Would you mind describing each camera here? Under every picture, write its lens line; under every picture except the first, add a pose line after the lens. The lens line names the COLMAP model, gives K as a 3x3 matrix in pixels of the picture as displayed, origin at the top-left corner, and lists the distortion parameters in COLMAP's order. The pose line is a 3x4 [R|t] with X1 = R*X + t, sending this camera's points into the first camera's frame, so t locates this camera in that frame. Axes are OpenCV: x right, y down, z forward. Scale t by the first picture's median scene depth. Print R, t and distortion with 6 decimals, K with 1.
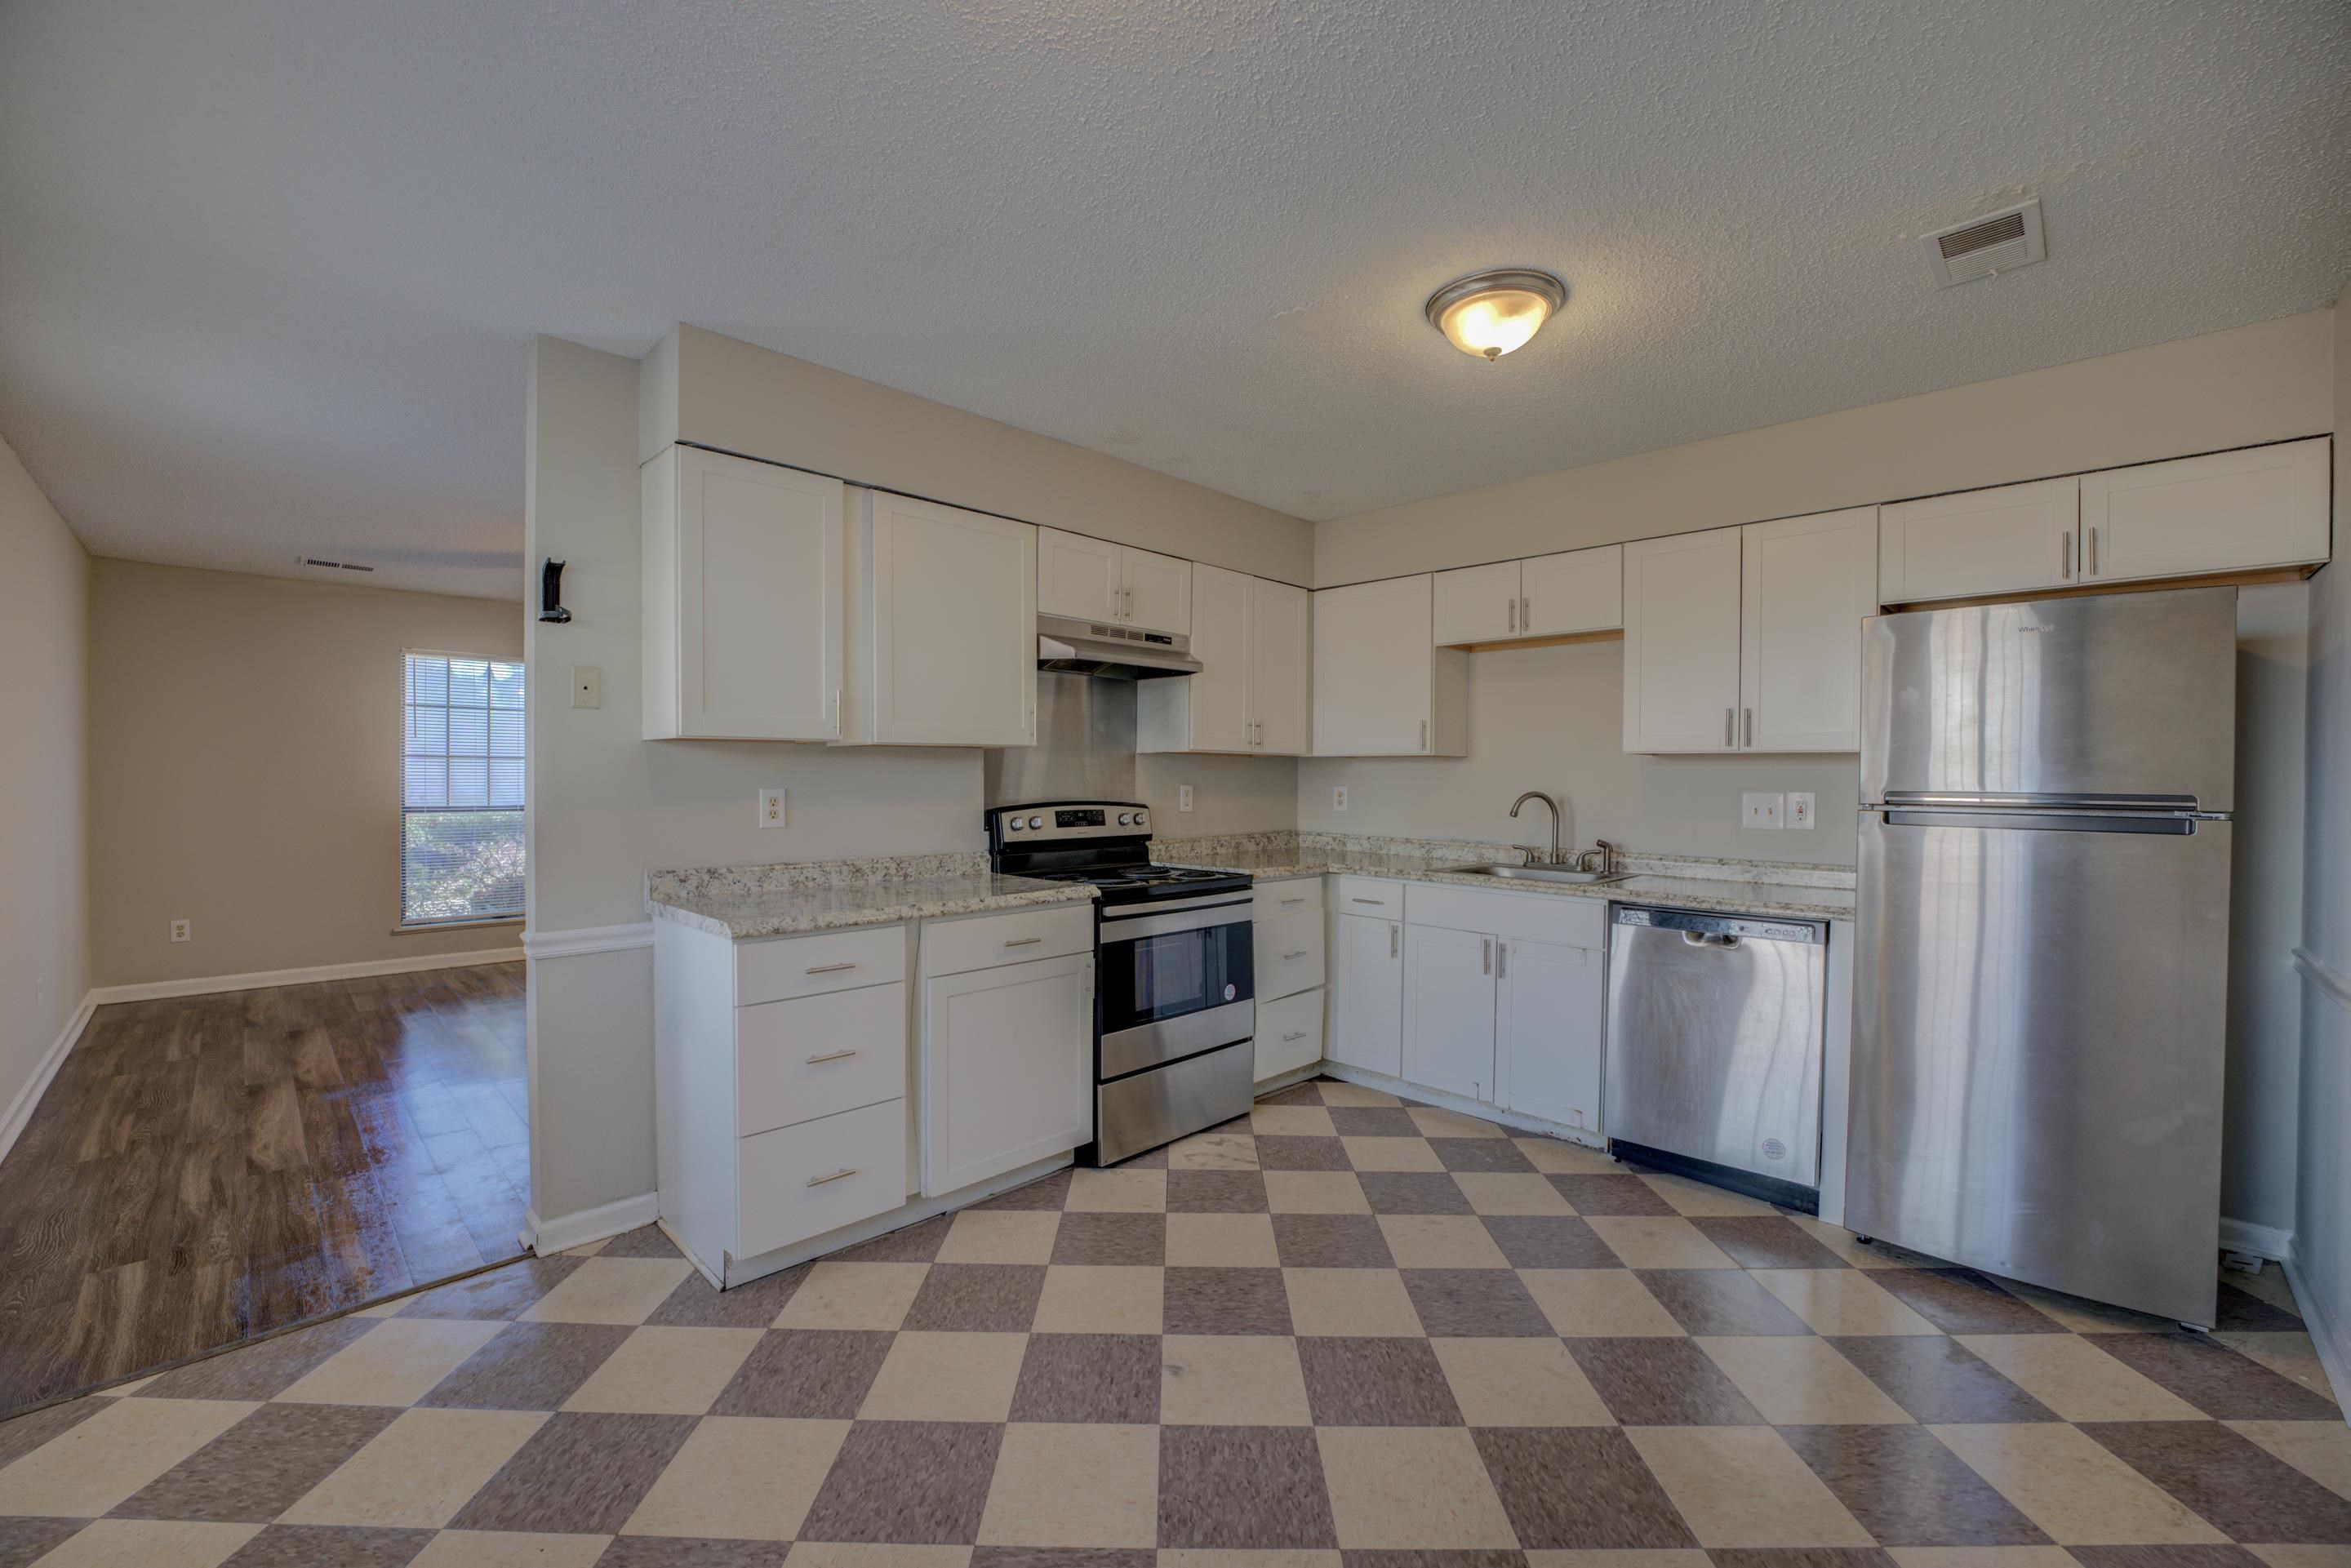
lens RADIAL K [[948.5, 0, 1169.1], [0, 948.5, 786.9], [0, 0, 1]] dist [-0.029850, 0.004628]
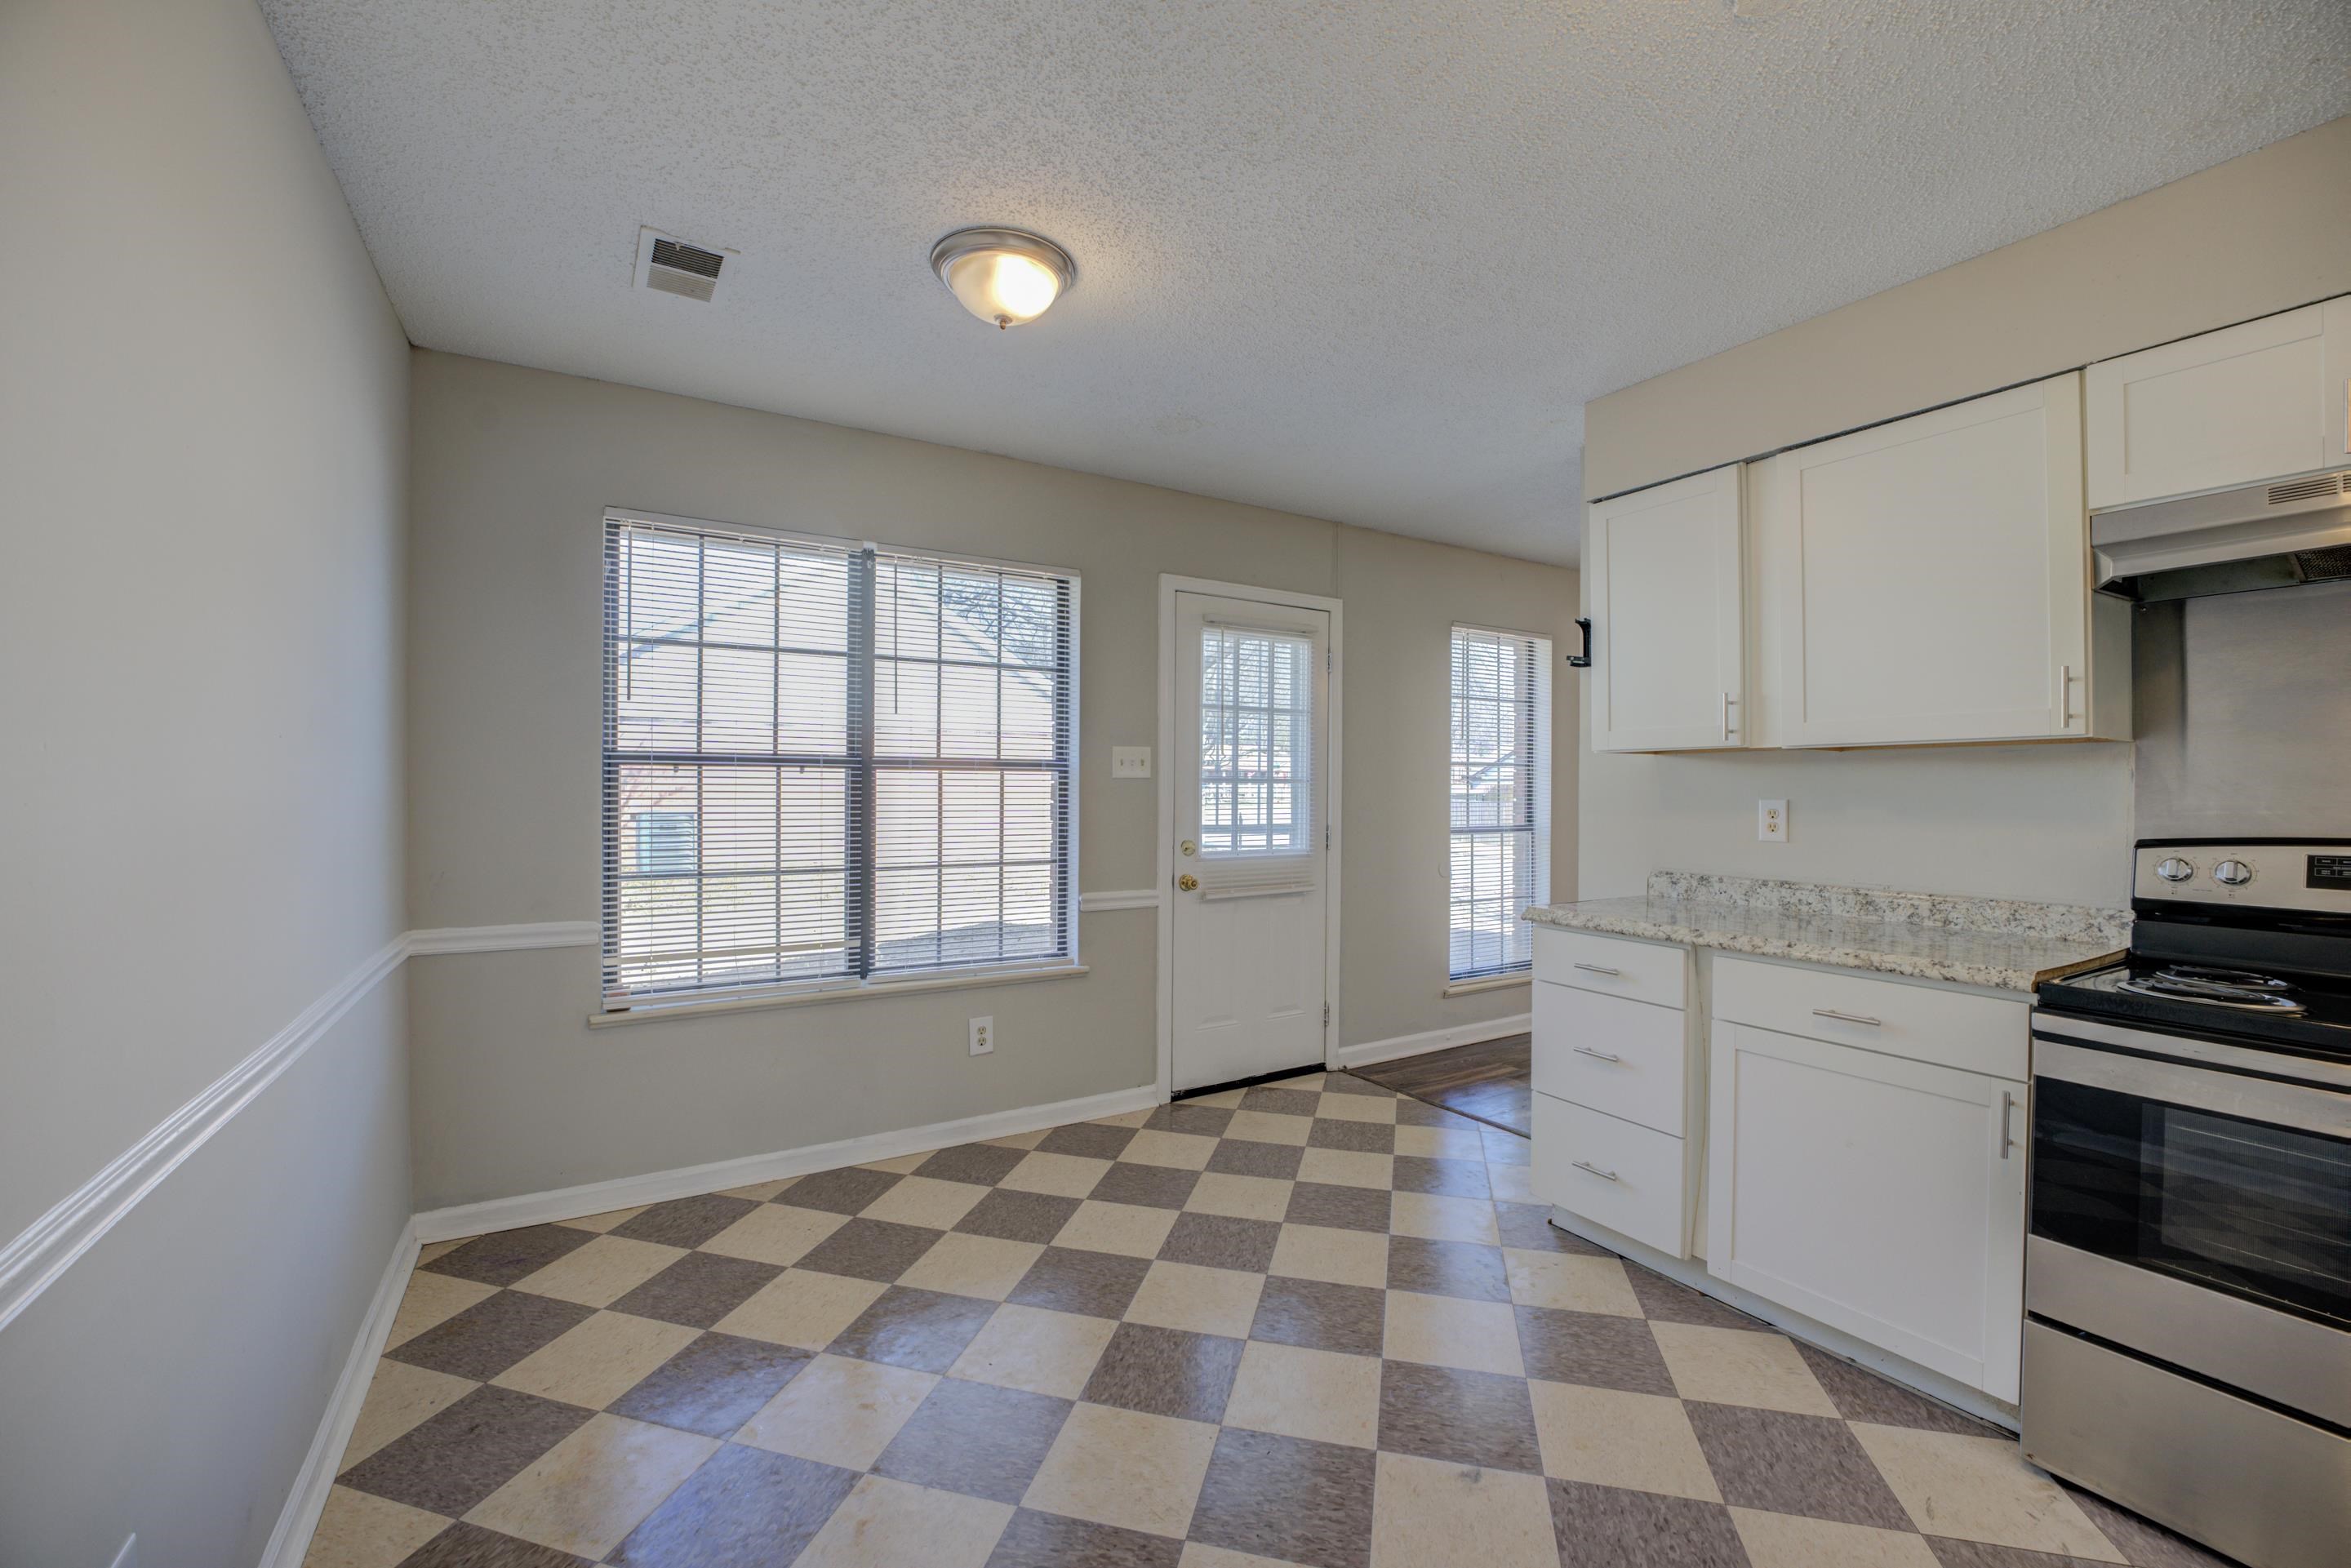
lens RADIAL K [[948.5, 0, 1169.1], [0, 948.5, 786.9], [0, 0, 1]] dist [-0.029850, 0.004628]
pose [[-0.240954, -0.002789, -0.970533, 0.631947], [-0.015969, 0.999872, 0.001092, -0.002403], [0.970405, 0.015762, -0.240967, 0.651040]]
